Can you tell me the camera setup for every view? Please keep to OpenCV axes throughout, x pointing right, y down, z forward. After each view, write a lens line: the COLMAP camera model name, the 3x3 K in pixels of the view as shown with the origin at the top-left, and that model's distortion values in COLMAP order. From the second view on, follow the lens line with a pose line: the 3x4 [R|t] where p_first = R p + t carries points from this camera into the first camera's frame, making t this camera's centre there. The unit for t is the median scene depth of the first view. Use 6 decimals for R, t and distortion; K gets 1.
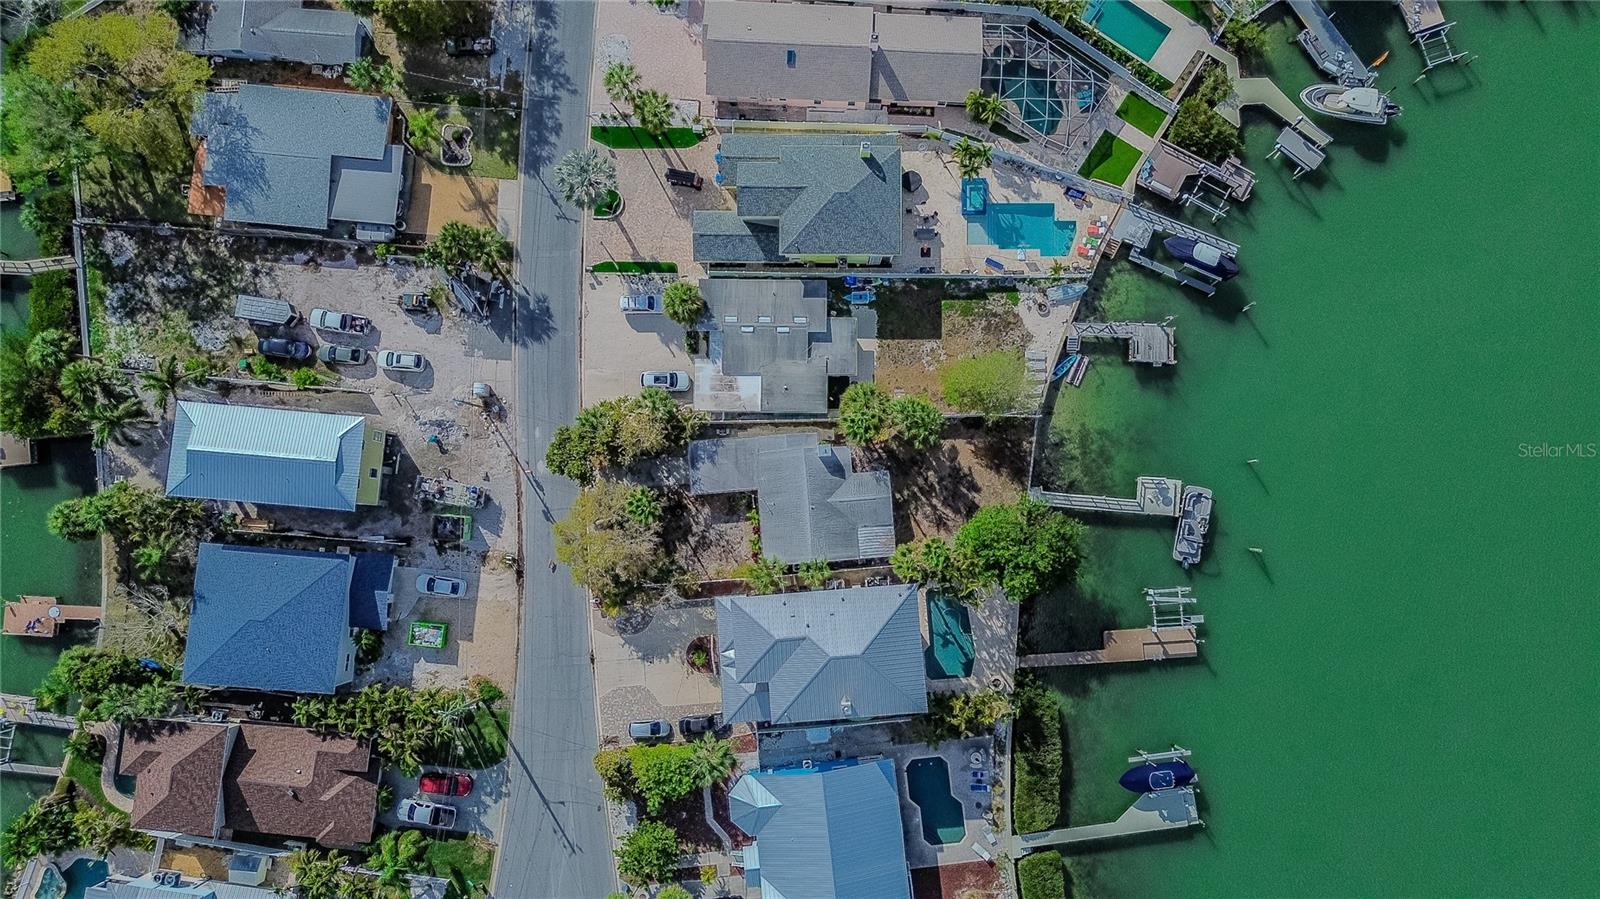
lens RADIAL K [[1127.7, 0, 800.0], [0, 1127.7, 449.5], [0, 0, 1]] dist [0.075242, -0.062379]
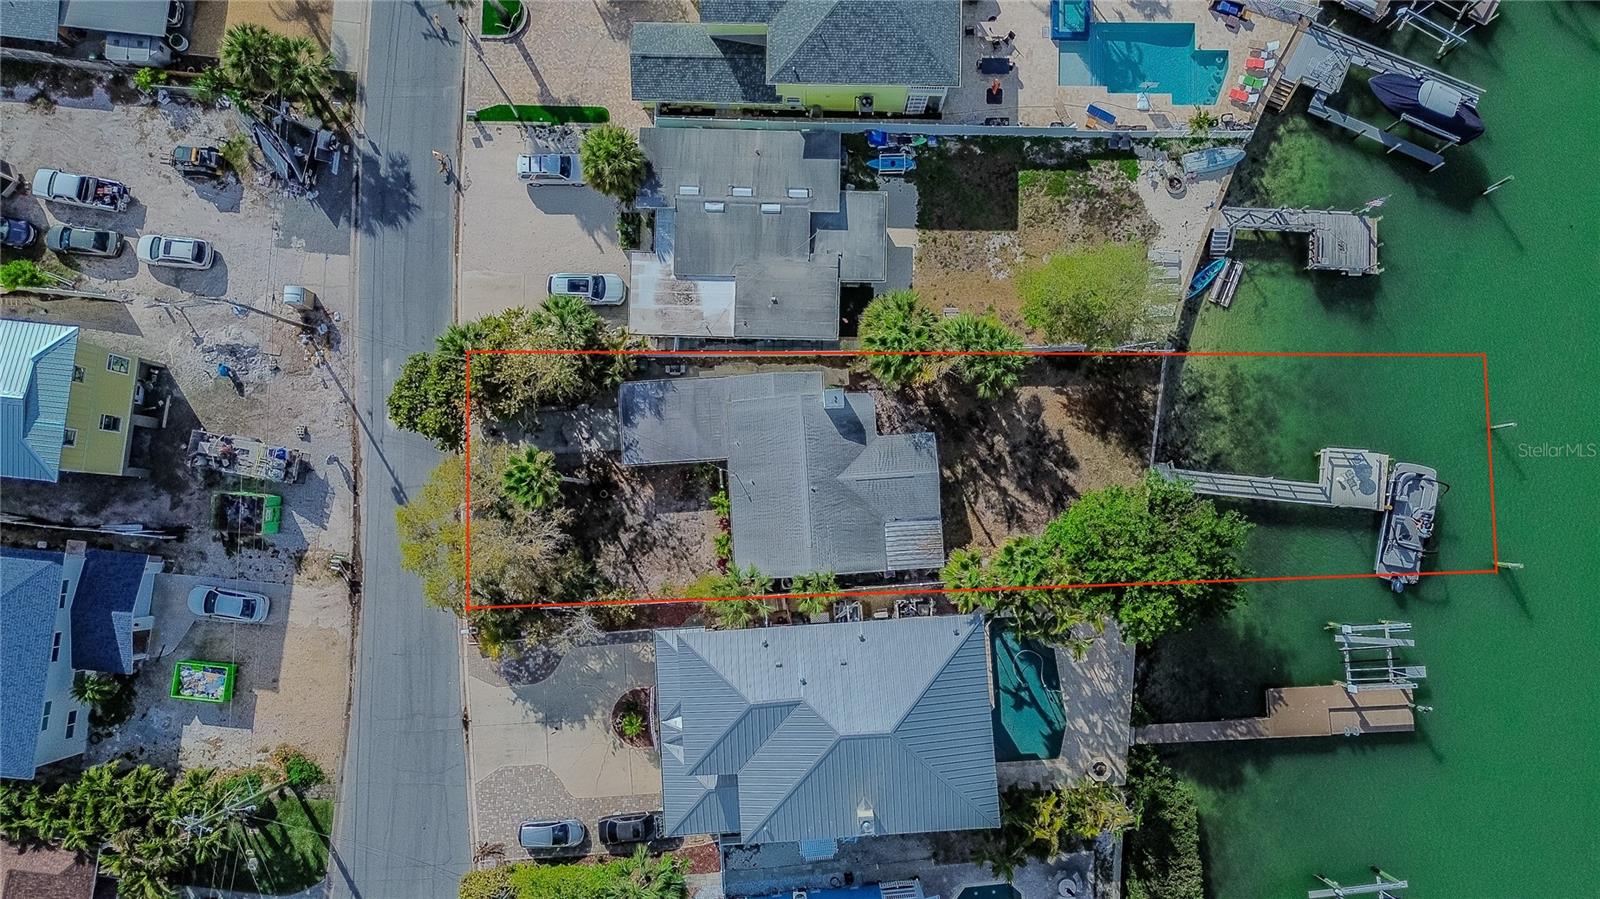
lens RADIAL K [[1135.2, 0, 800.0], [0, 1135.2, 449.5], [0, 0, 1]] dist [0.029074, 0.000135]
pose [[0.999910, 0.013368, 0.000723, 0.002592], [-0.013369, 0.999910, 0.000928, 0.028330], [-0.000711, -0.000938, 0.999999, 0.356031]]
